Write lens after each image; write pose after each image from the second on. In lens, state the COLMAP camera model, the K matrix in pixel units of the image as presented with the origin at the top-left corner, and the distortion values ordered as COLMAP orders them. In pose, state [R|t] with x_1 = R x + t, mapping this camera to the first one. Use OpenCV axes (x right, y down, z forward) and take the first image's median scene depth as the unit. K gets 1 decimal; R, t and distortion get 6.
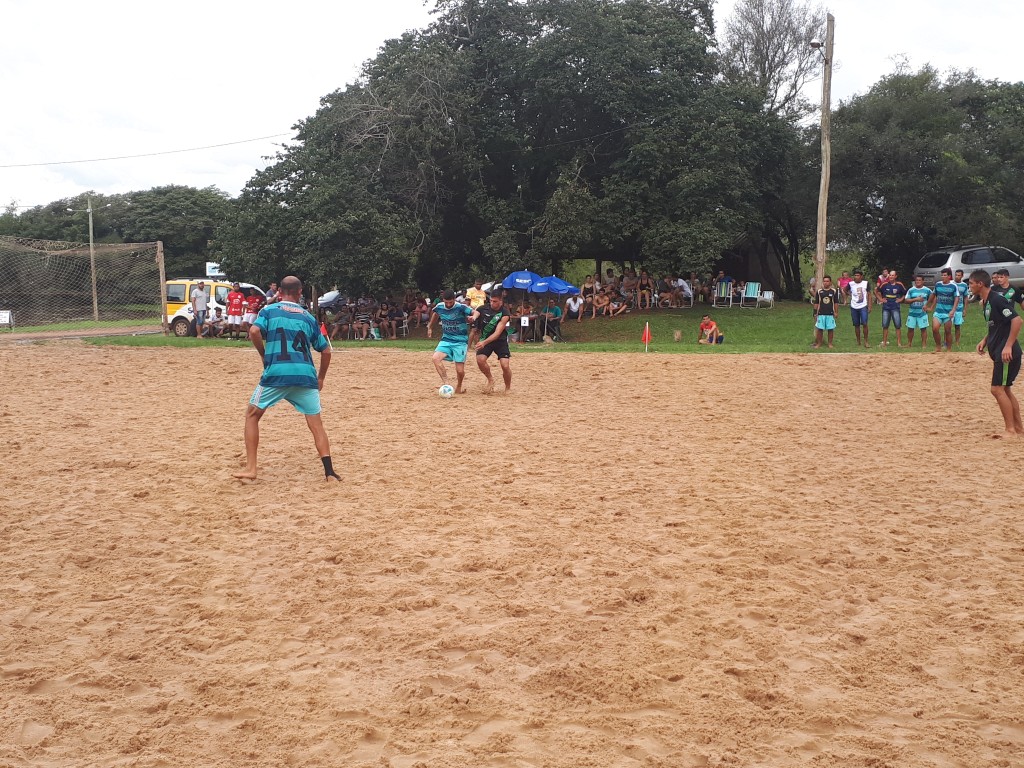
lens RADIAL K [[1237.2, 0, 512.0], [0, 1237.2, 384.0], [0, 0, 1]] dist [0.202549, -0.615968]
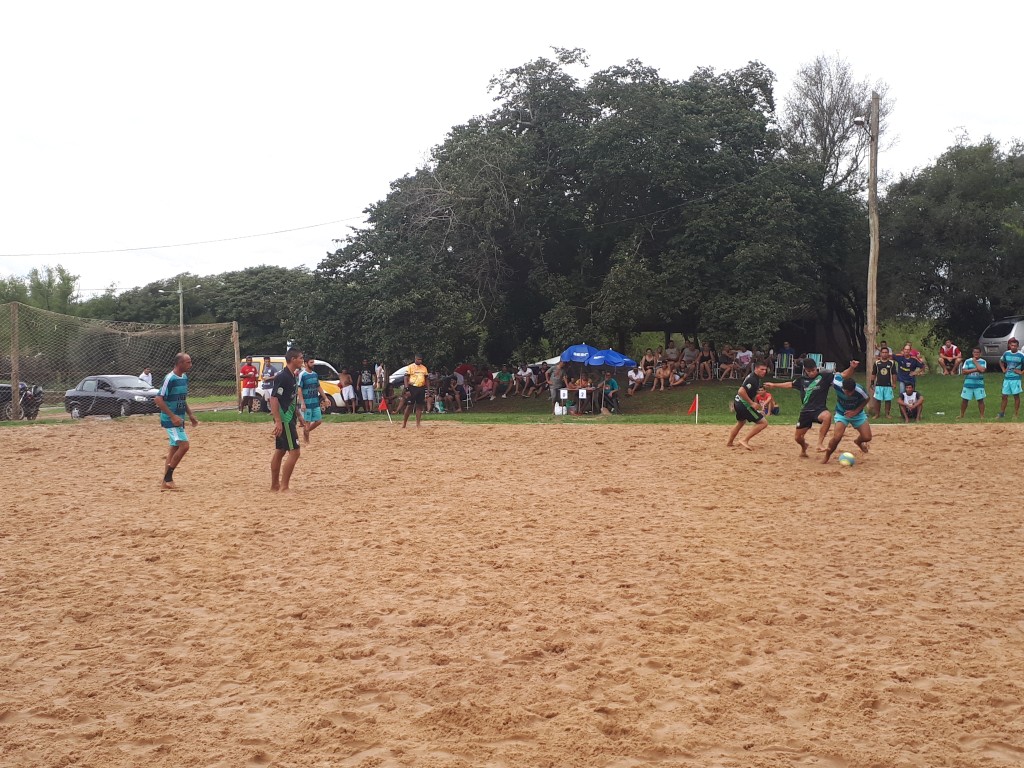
lens RADIAL K [[1237.2, 0, 512.0], [0, 1237.2, 384.0], [0, 0, 1]] dist [0.202549, -0.615968]
pose [[0.997336, -0.009194, -0.072368, 0.097122], [0.004994, 0.998304, -0.058005, 0.000519], [0.072778, 0.057489, 0.995690, -0.079550]]
